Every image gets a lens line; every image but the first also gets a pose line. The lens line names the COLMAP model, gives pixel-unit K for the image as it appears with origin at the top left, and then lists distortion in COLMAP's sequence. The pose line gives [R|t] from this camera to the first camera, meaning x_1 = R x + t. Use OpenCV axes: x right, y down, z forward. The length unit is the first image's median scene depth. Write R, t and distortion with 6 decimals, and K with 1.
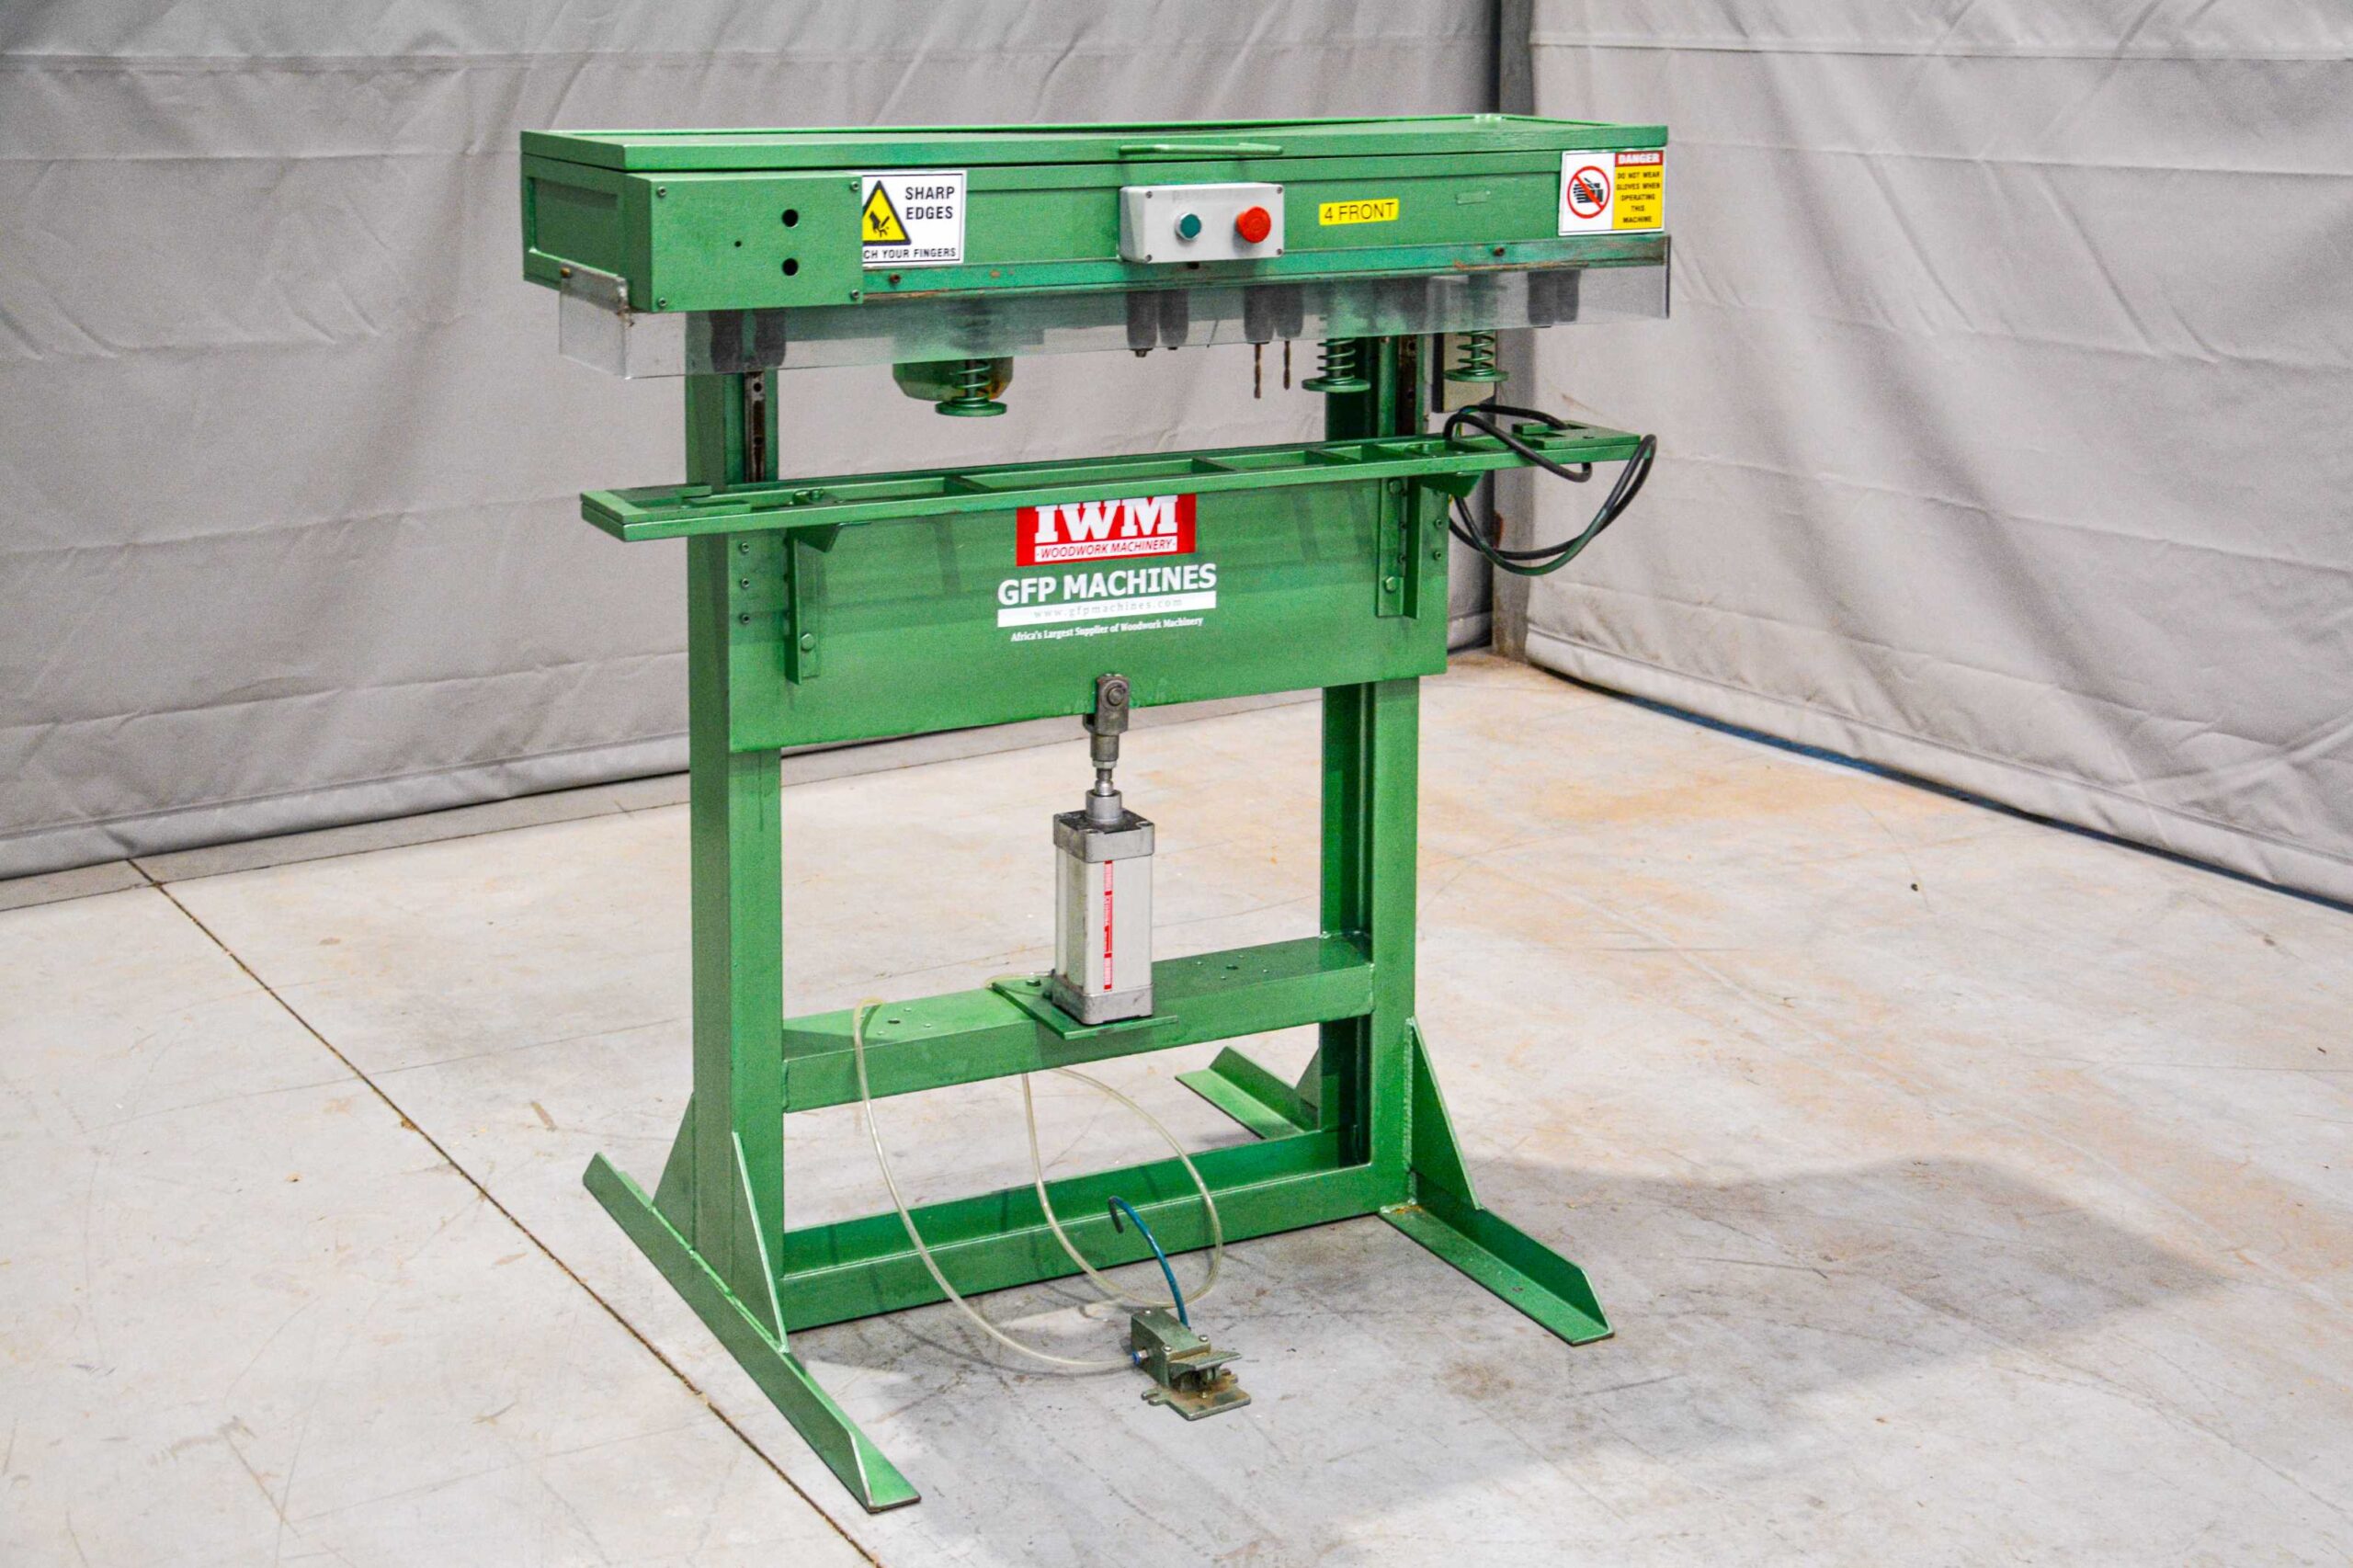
lens RADIAL K [[3238.5, 0, 1176.5], [0, 3238.5, 784.0], [0, 0, 1]] dist [0.017380, 0.661636]
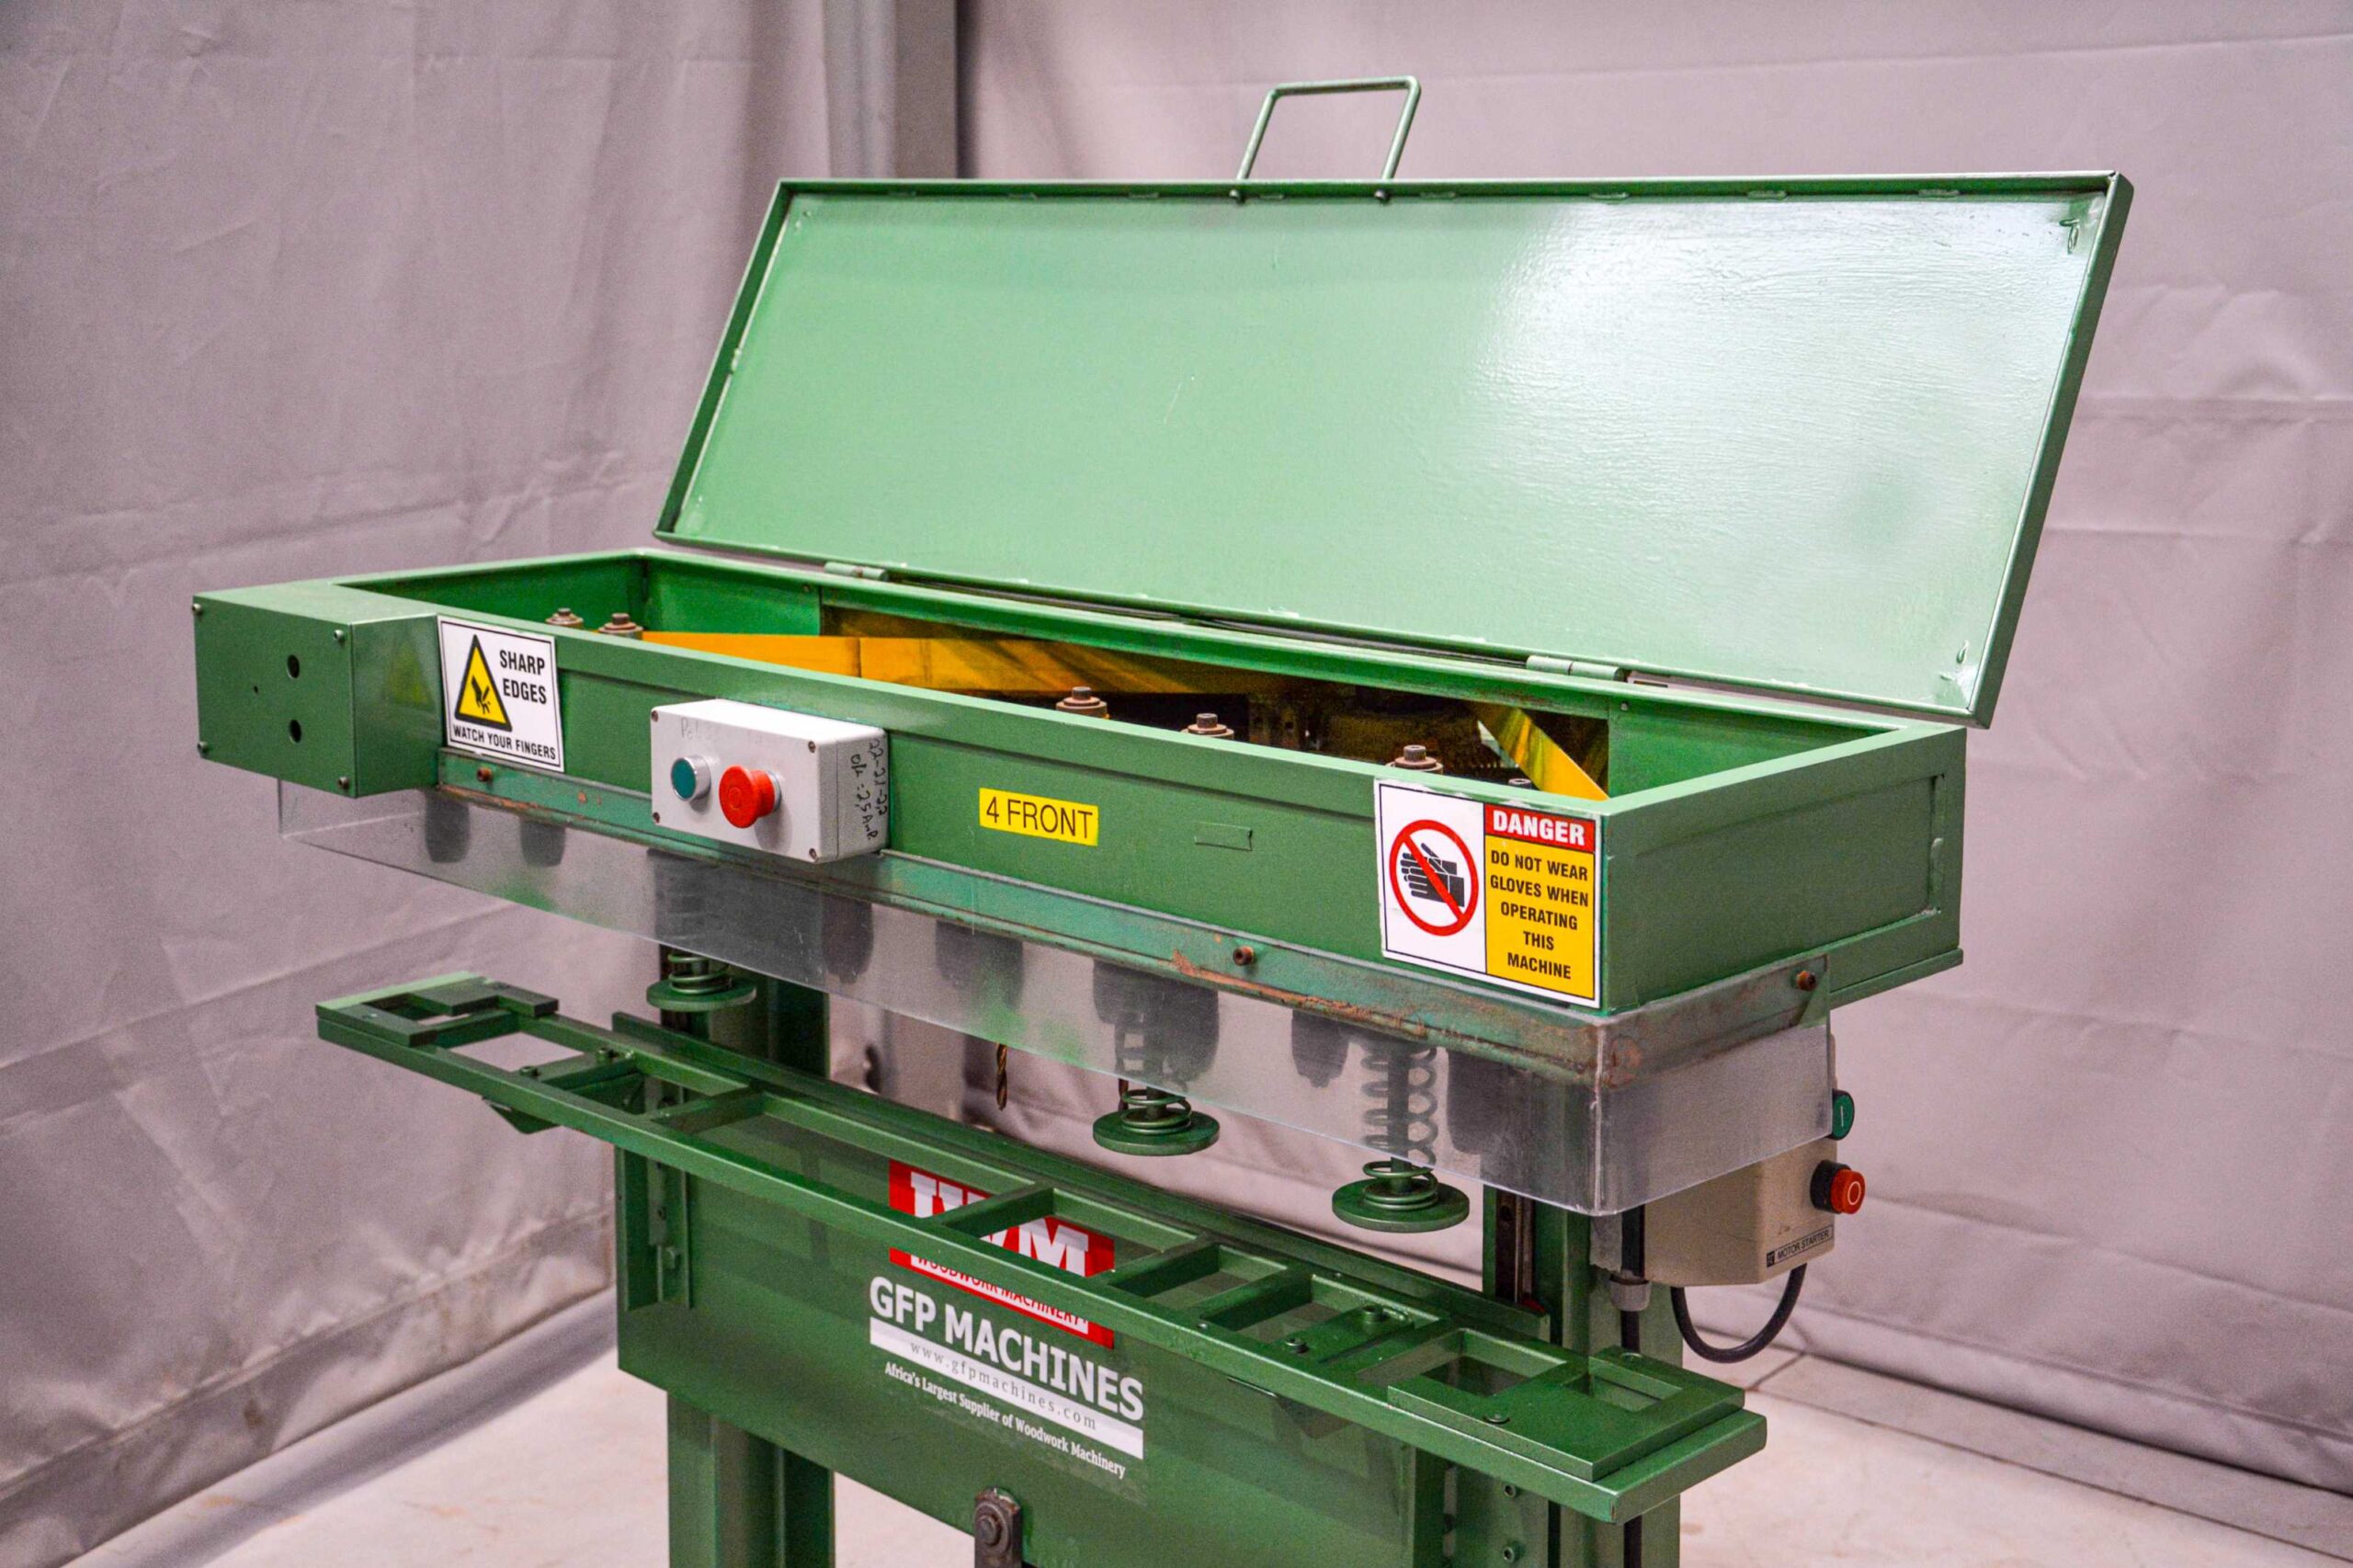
lens RADIAL K [[3238.5, 0, 1176.5], [0, 3238.5, 784.0], [0, 0, 1]] dist [0.017380, 0.661636]
pose [[0.227802, 0.171966, -0.958402, 0.584659], [-0.229282, 0.966077, 0.118846, -0.258983], [0.946328, 0.192671, 0.259503, 0.920944]]
